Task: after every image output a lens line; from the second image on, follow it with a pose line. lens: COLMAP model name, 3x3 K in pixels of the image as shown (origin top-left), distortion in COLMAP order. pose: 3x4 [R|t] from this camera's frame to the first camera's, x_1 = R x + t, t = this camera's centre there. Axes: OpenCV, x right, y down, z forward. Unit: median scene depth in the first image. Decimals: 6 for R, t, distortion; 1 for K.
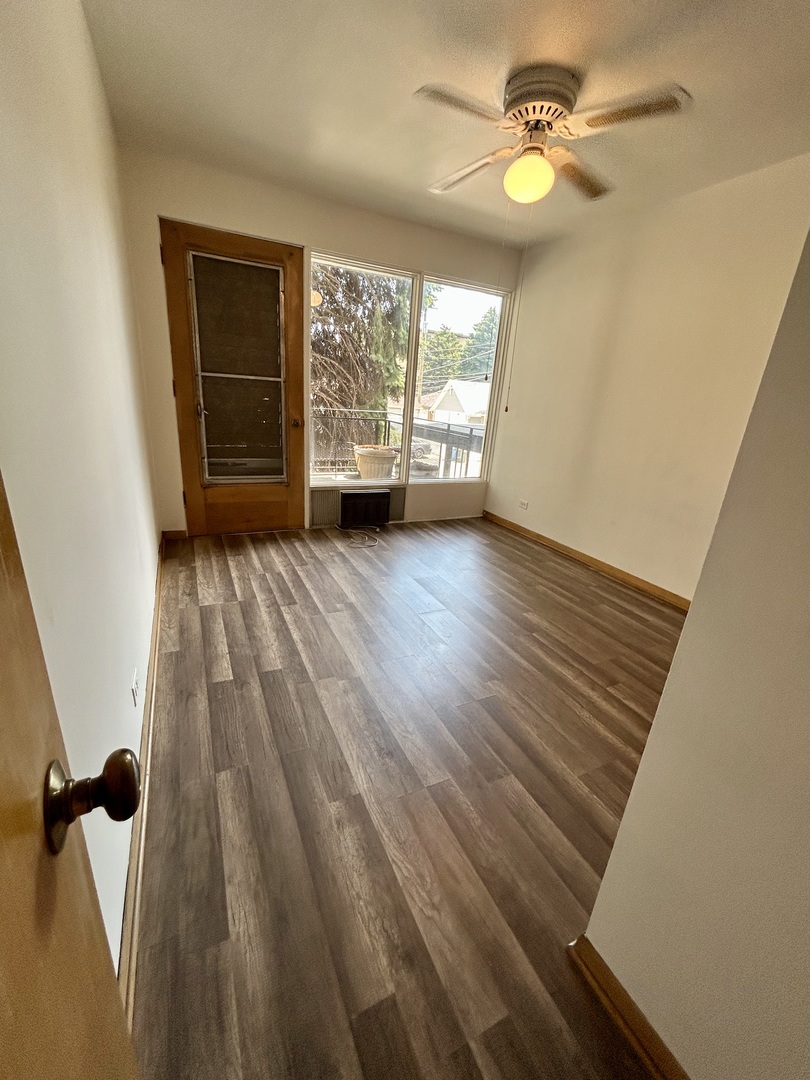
lens RADIAL K [[439.5, 0, 404.8], [0, 439.5, 540.1], [0, 0, 1]] dist [-0.000046, 0.000007]
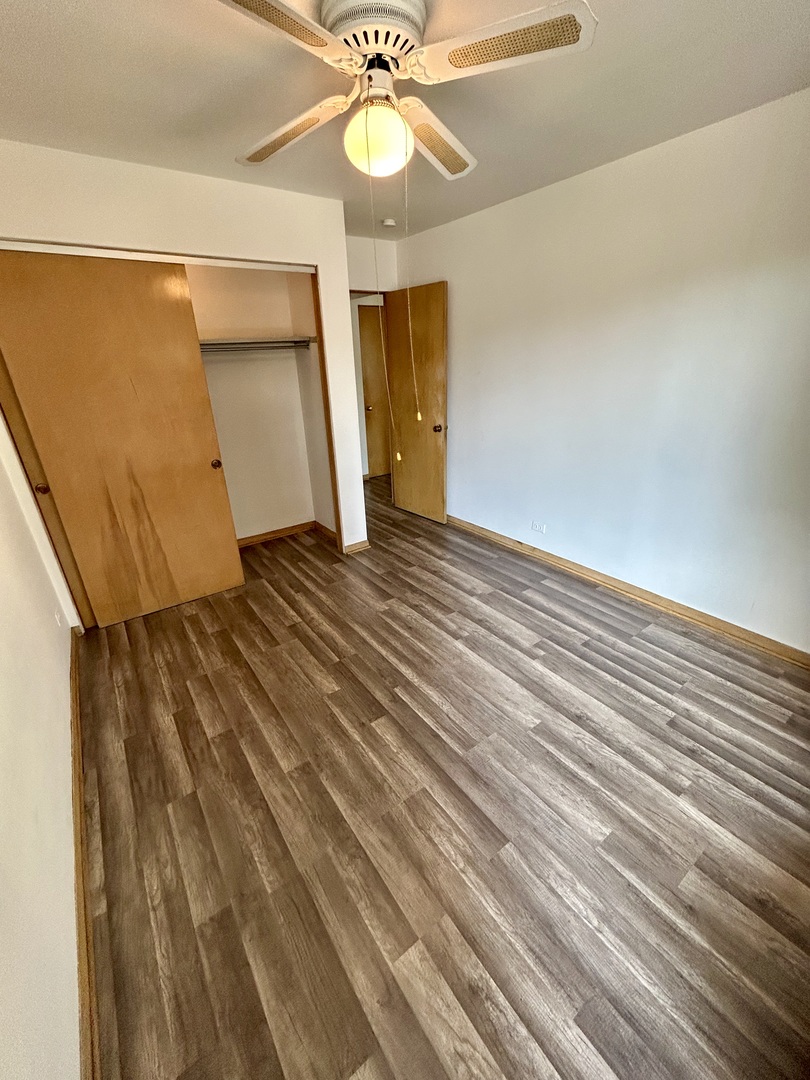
lens RADIAL K [[439.5, 0, 406.9], [0, 439.5, 539.5], [0, 0, 1]] dist [-0.000046, 0.000007]
pose [[-0.983339, 0.031264, -0.179074, 0.275793], [-0.094809, 0.752301, 0.651962, -0.580803], [0.155101, 0.658078, -0.736802, 1.406223]]
